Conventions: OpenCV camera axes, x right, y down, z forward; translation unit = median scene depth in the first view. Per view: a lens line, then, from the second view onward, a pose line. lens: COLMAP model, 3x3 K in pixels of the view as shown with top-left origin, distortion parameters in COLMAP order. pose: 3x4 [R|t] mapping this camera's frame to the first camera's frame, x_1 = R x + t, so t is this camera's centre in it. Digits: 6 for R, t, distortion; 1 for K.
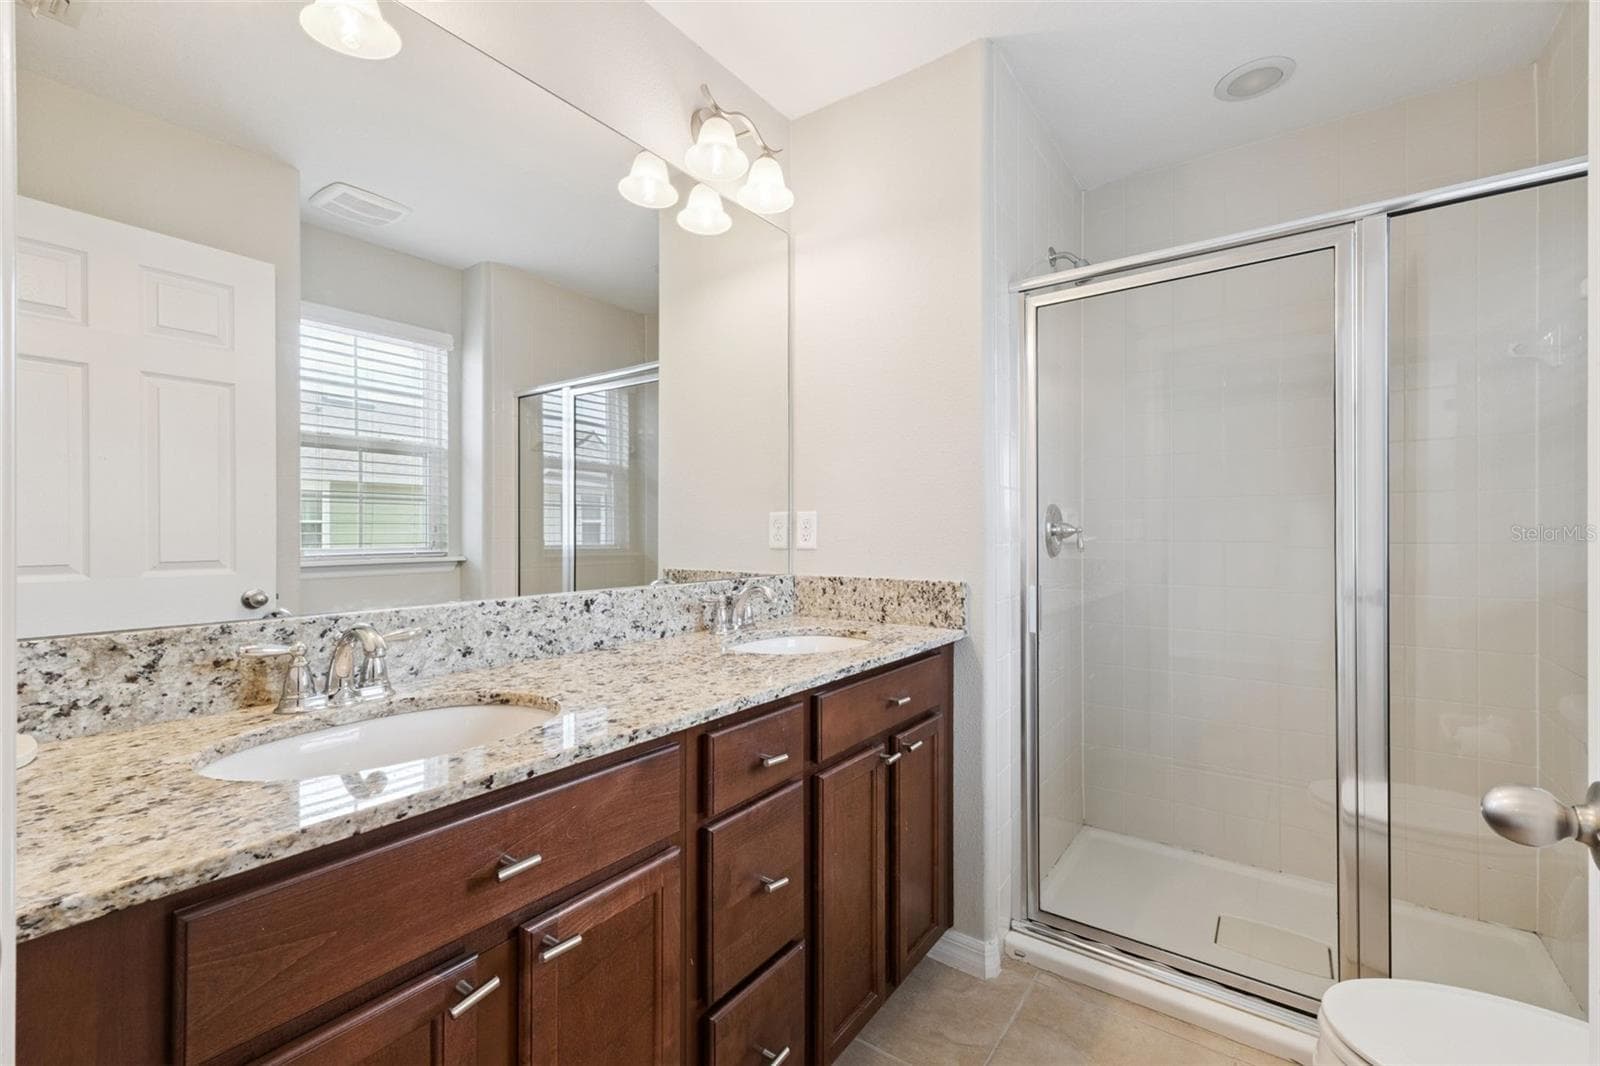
lens RADIAL K [[669.9, 0, 794.3], [0, 669.9, 532.1], [0, 0, 1]] dist [0.000591, 0.000241]
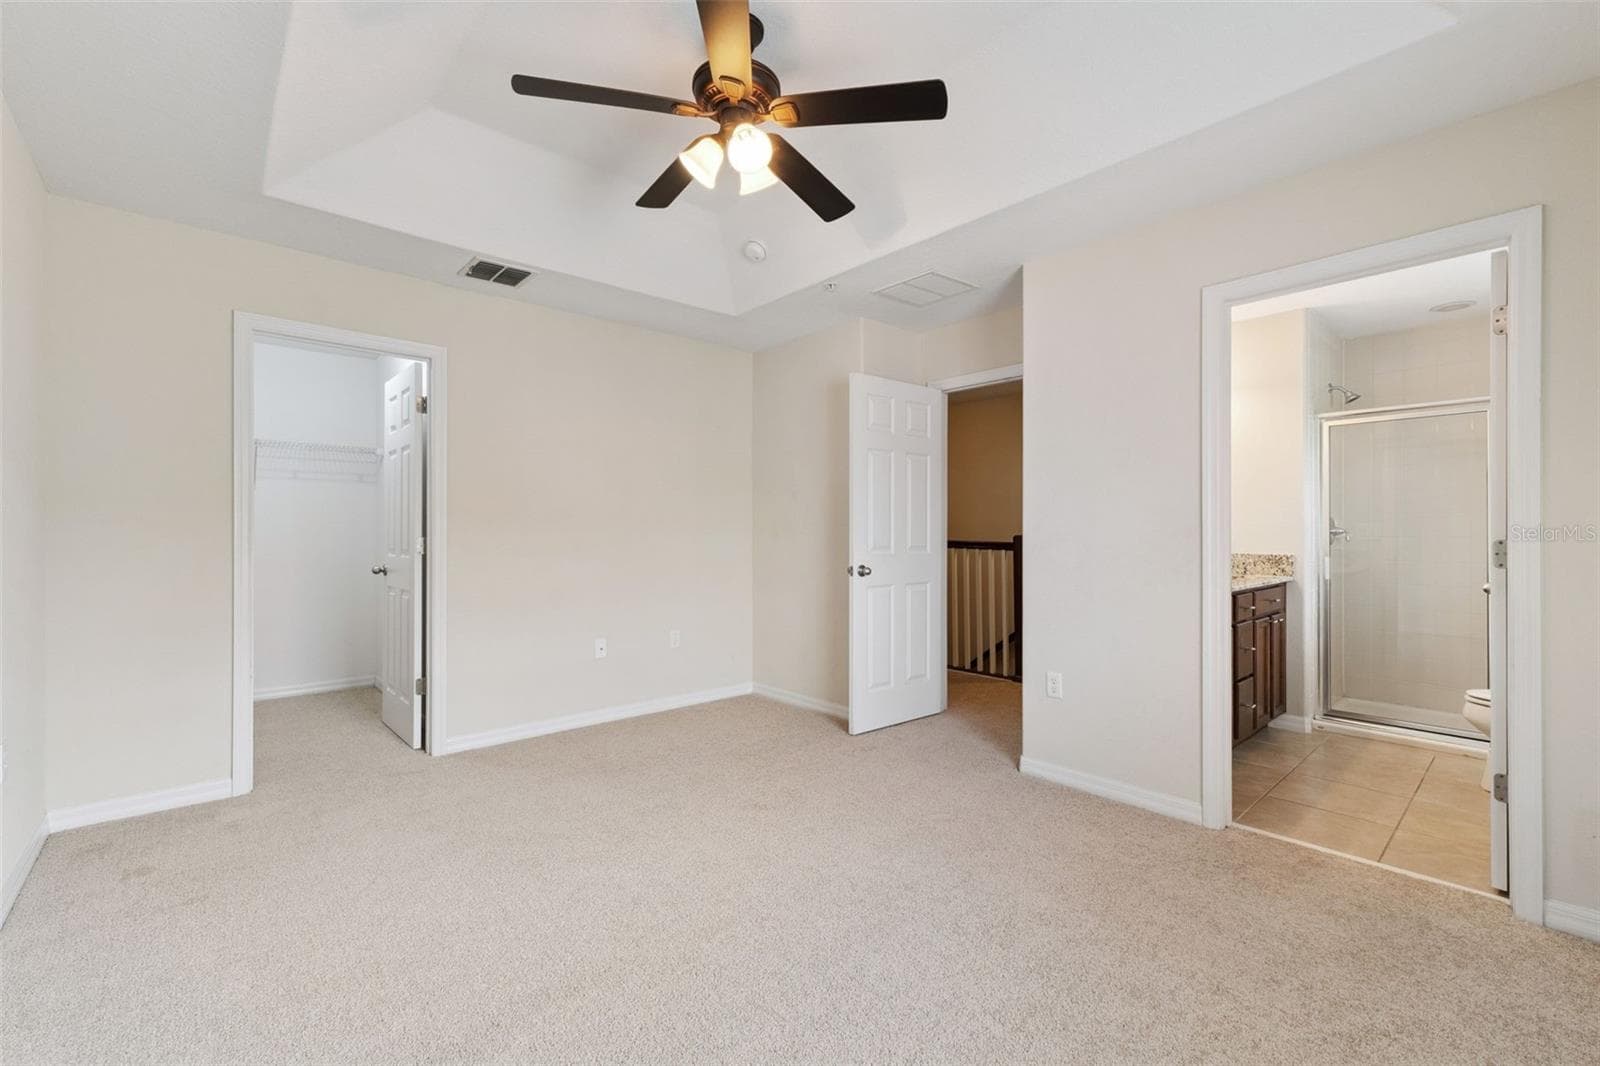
lens RADIAL K [[669.9, 0, 794.3], [0, 669.9, 532.1], [0, 0, 1]] dist [0.000591, 0.000241]
pose [[0.976954, 0.000824, -0.213449, -0.854336], [-0.000466, 0.999998, 0.001732, -0.002440], [0.213450, -0.001593, 0.976953, -1.459019]]
